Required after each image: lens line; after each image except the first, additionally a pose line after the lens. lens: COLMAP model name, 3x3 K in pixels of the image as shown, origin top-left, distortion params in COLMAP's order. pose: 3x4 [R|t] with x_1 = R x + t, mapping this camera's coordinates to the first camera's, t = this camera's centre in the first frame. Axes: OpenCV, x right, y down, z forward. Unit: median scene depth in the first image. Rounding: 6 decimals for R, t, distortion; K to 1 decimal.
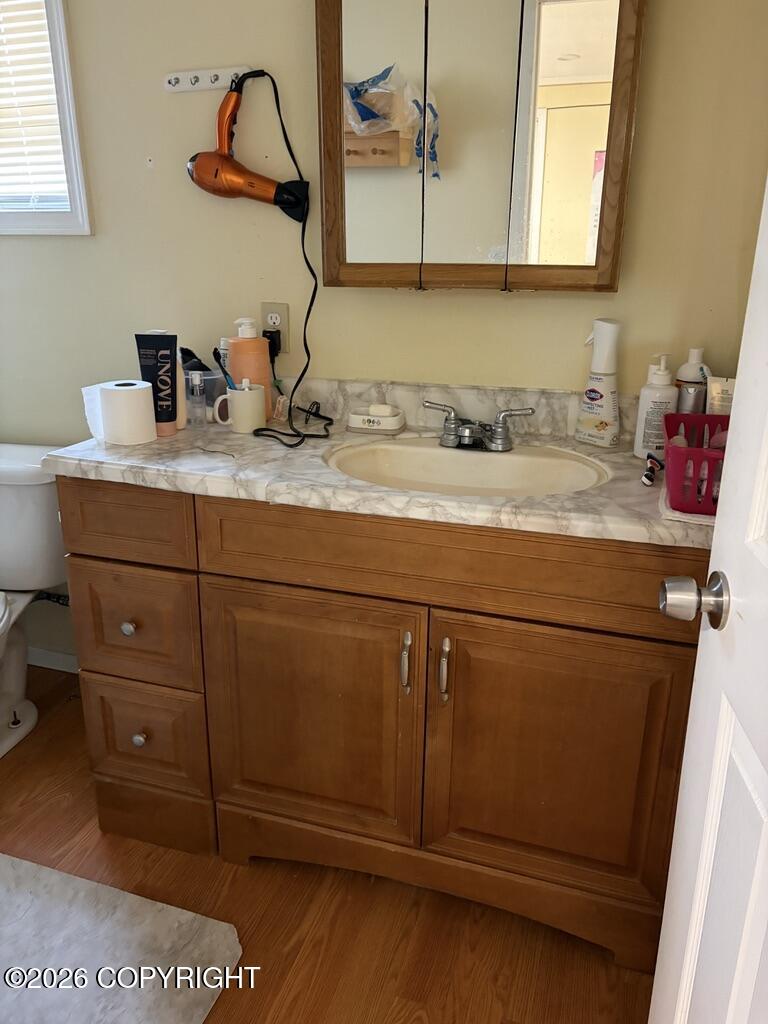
lens RADIAL K [[770.8, 0, 381.5], [0, 770.8, 509.1], [0, 0, 1]] dist [0.010053, -0.005461]
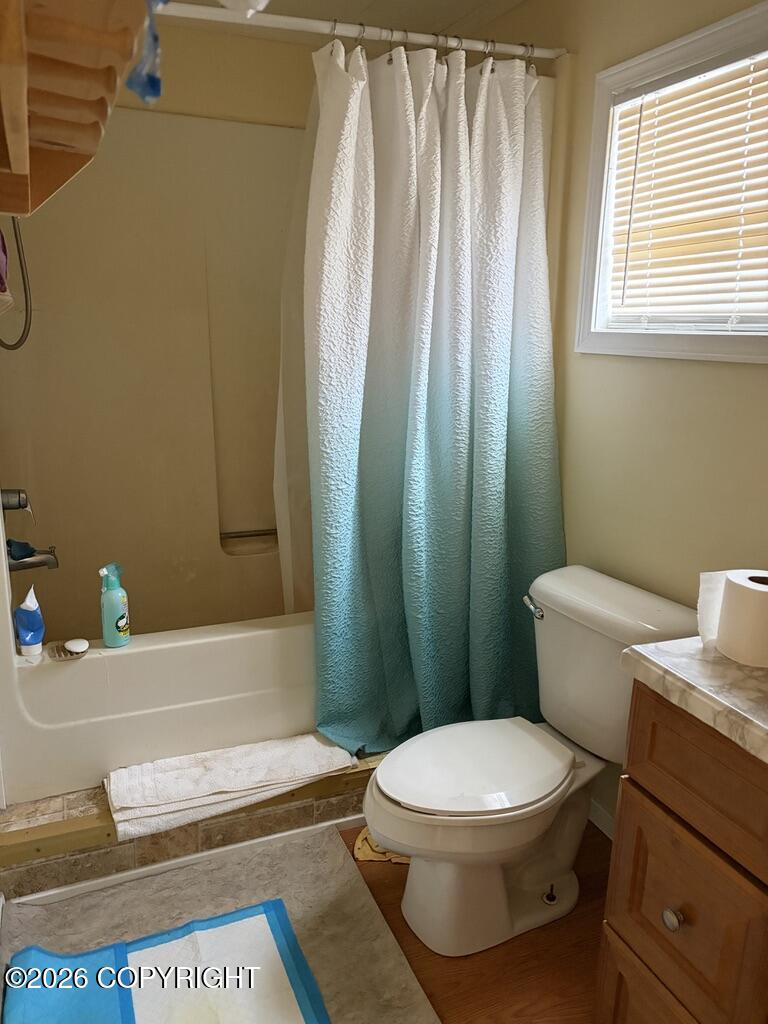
lens RADIAL K [[770.8, 0, 381.5], [0, 770.8, 509.1], [0, 0, 1]] dist [0.010053, -0.005461]
pose [[0.644527, 0.192969, -0.739830, -0.051066], [-0.280193, 0.959923, 0.006277, -0.133355], [0.711391, 0.203250, 0.672765, 0.272295]]
